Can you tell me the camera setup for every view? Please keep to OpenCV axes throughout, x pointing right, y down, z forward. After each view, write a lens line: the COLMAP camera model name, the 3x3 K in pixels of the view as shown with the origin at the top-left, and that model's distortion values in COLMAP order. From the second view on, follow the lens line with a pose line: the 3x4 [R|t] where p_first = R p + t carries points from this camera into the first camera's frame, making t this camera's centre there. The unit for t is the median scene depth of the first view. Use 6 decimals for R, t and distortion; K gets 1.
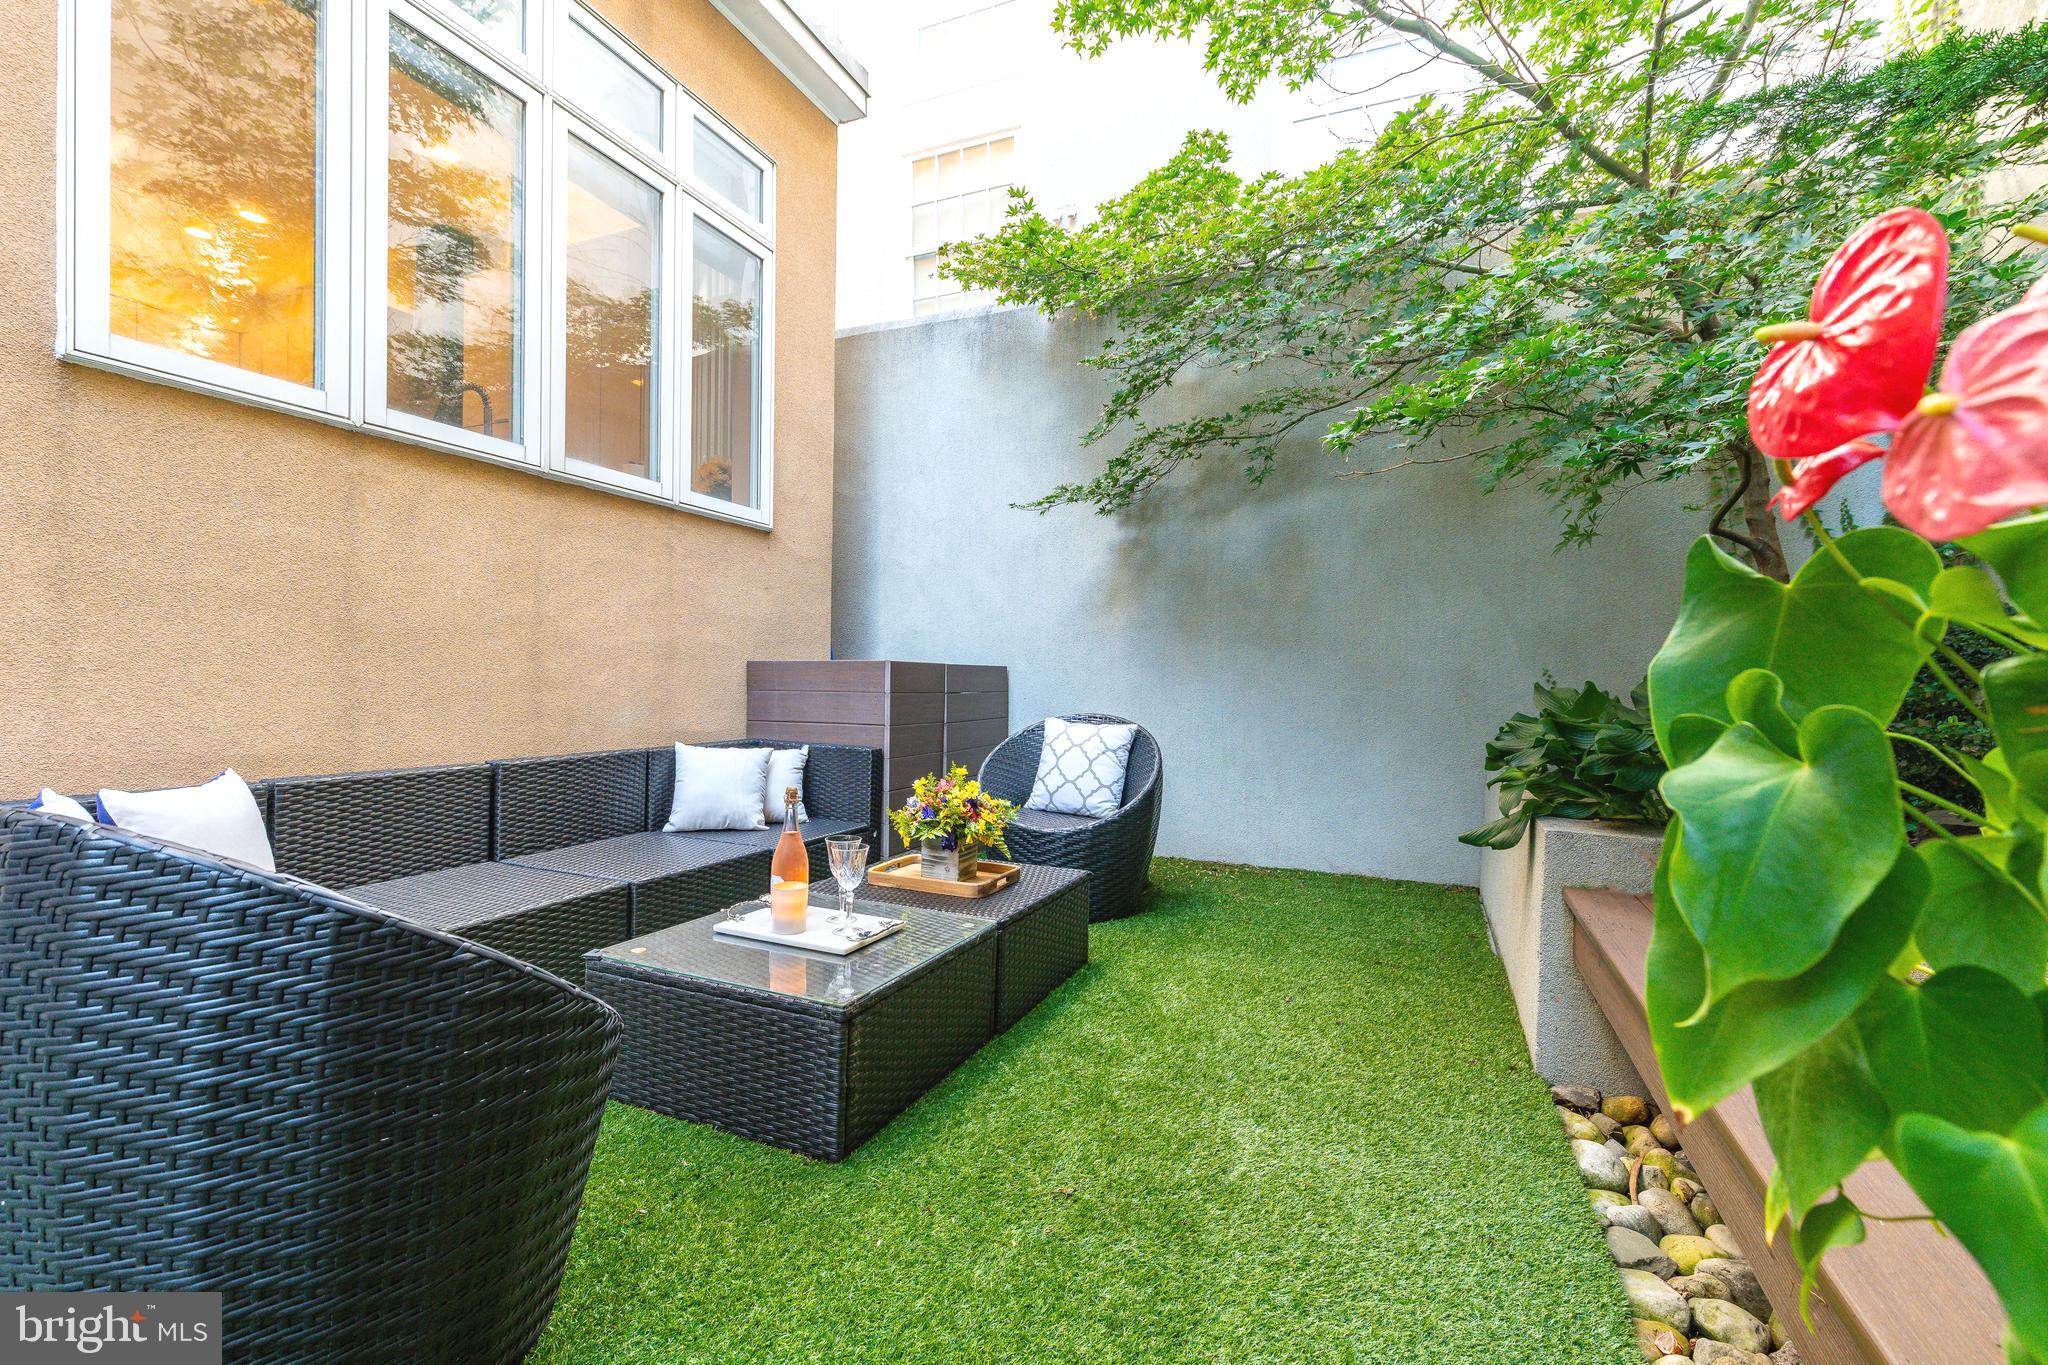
lens RADIAL K [[895.2, 0, 1041.7], [0, 895.2, 679.8], [0, 0, 1]] dist [0.000252, 0.000252]
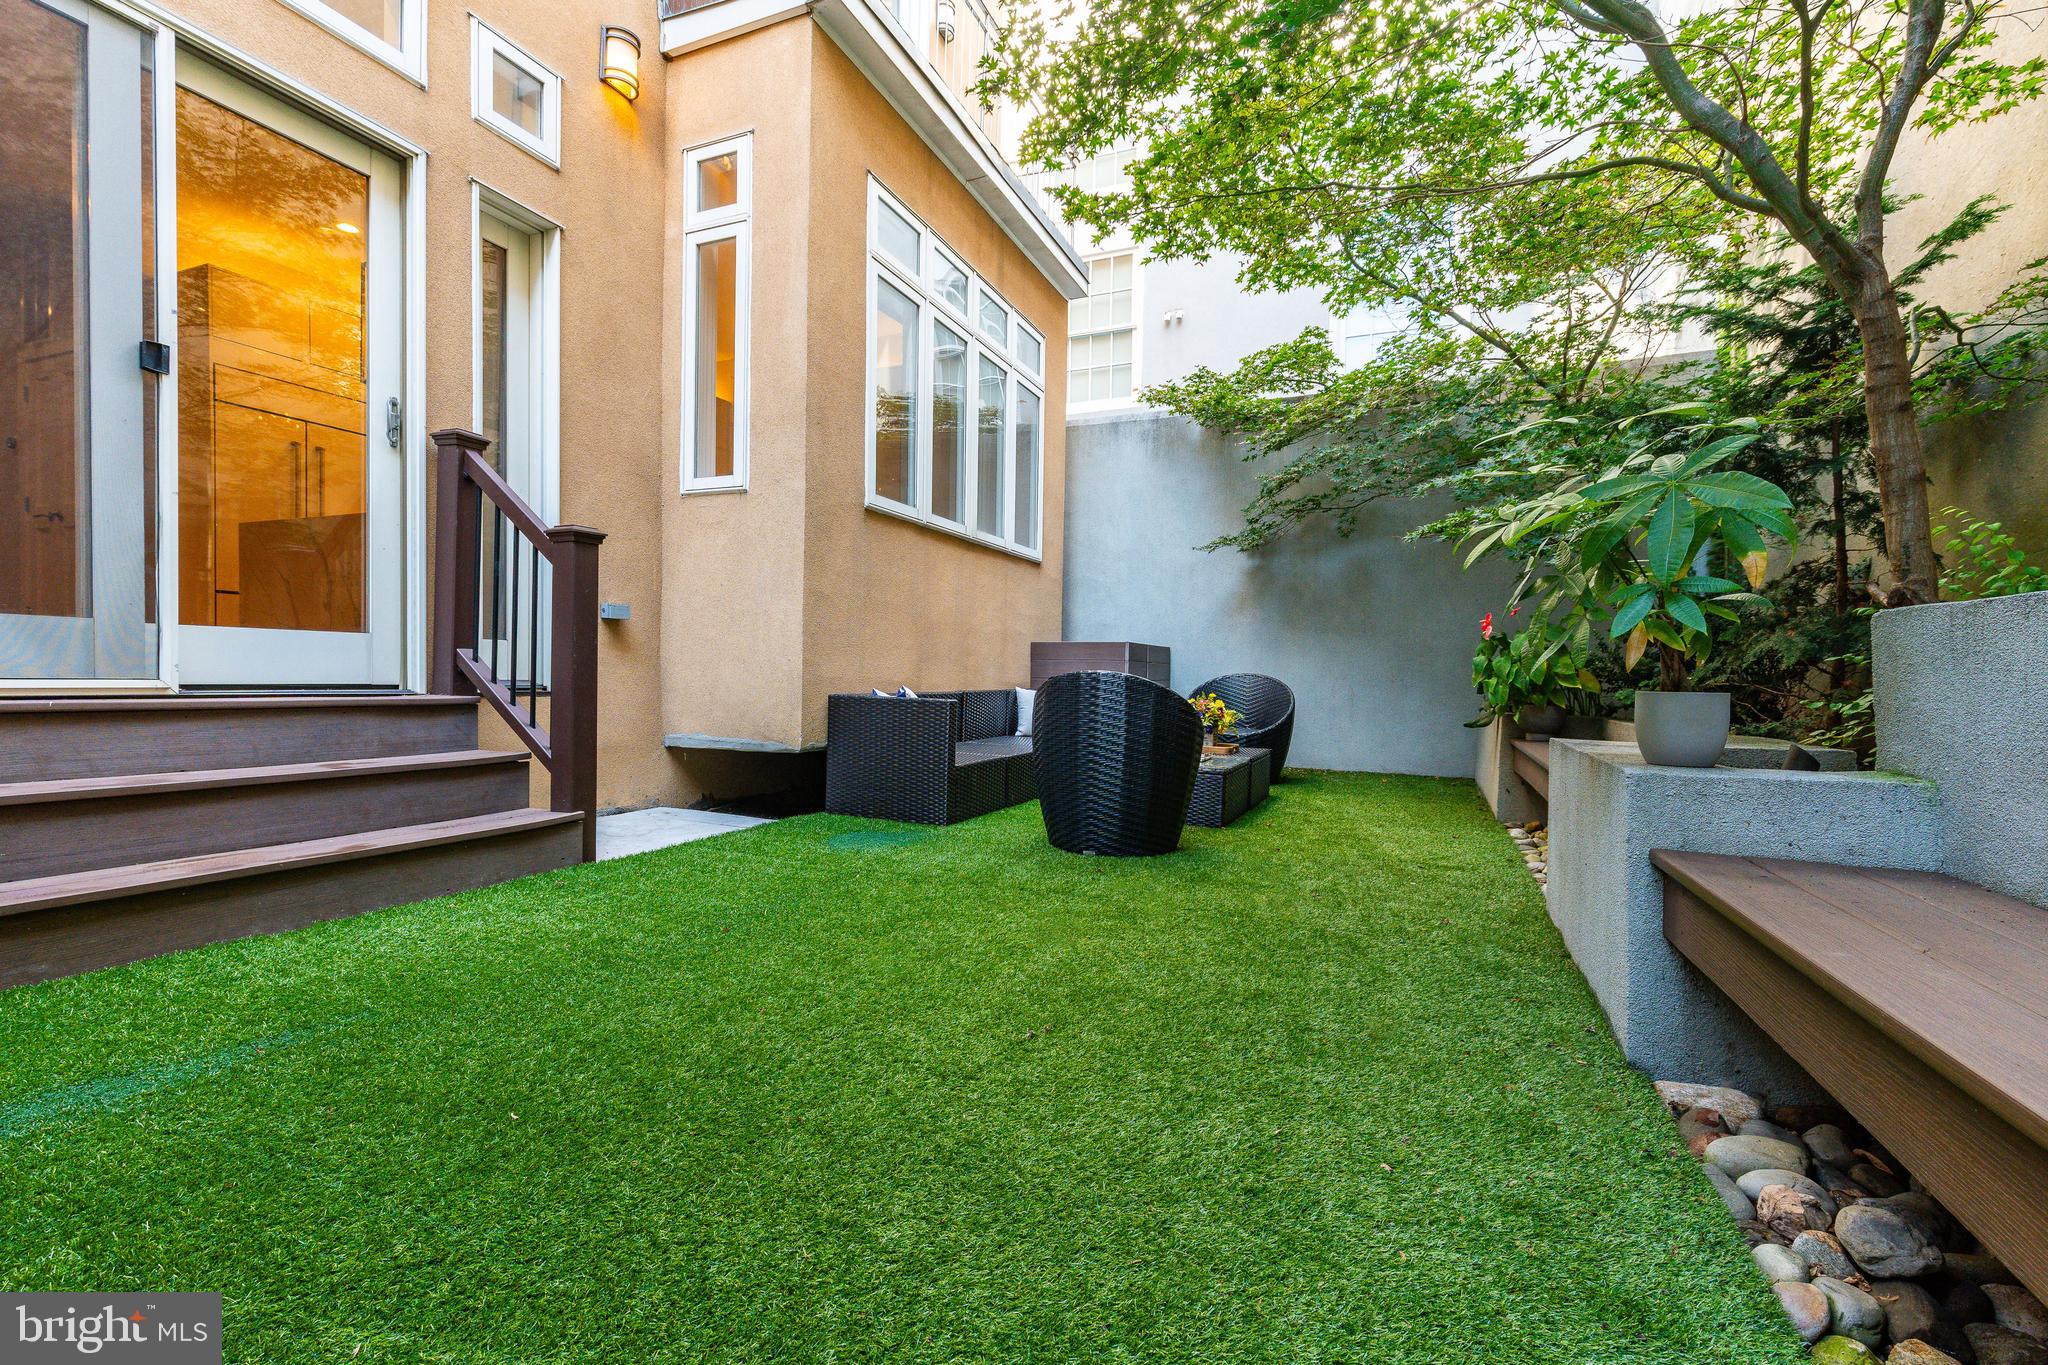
lens RADIAL K [[908.6, 0, 1024.0], [0, 908.6, 682.5], [0, 0, 1]] dist [0.000616, 0.000257]
pose [[0.999963, 0.003877, -0.007650, -0.350322], [-0.003788, 0.999924, 0.011716, 0.035847], [0.007695, -0.011687, 0.999902, -0.720946]]
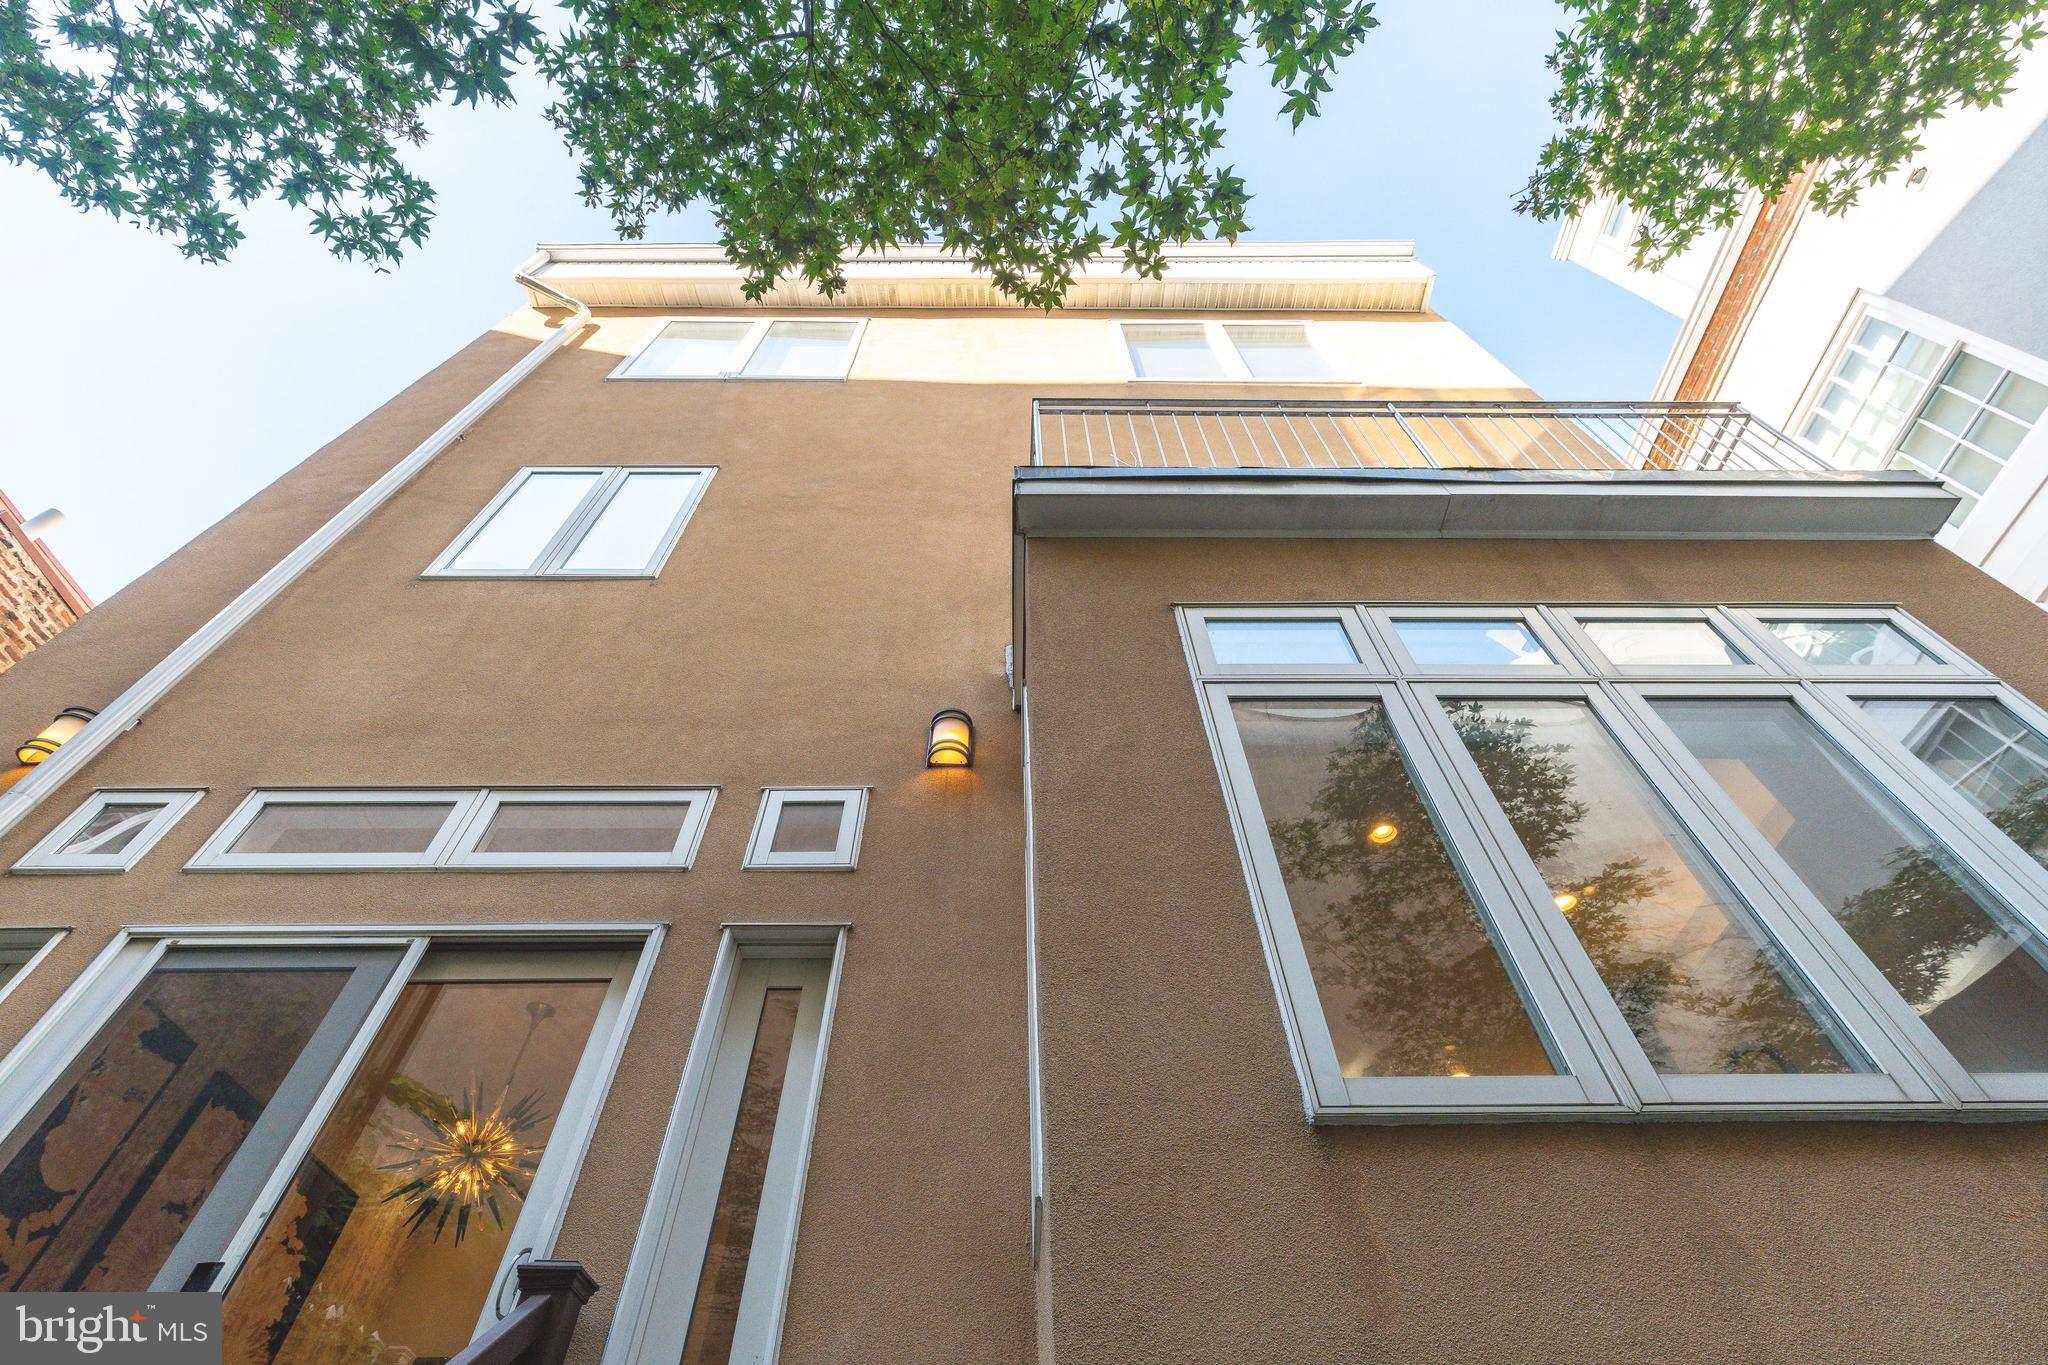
lens RADIAL K [[908.6, 0, 1024.0], [0, 908.6, 682.5], [0, 0, 1]] dist [0.000616, 0.000257]
pose [[0.383172, -0.733650, -0.561192, -0.225384], [0.009608, 0.610696, -0.791807, 0.029445], [0.923627, 0.298006, 0.241051, 0.226250]]
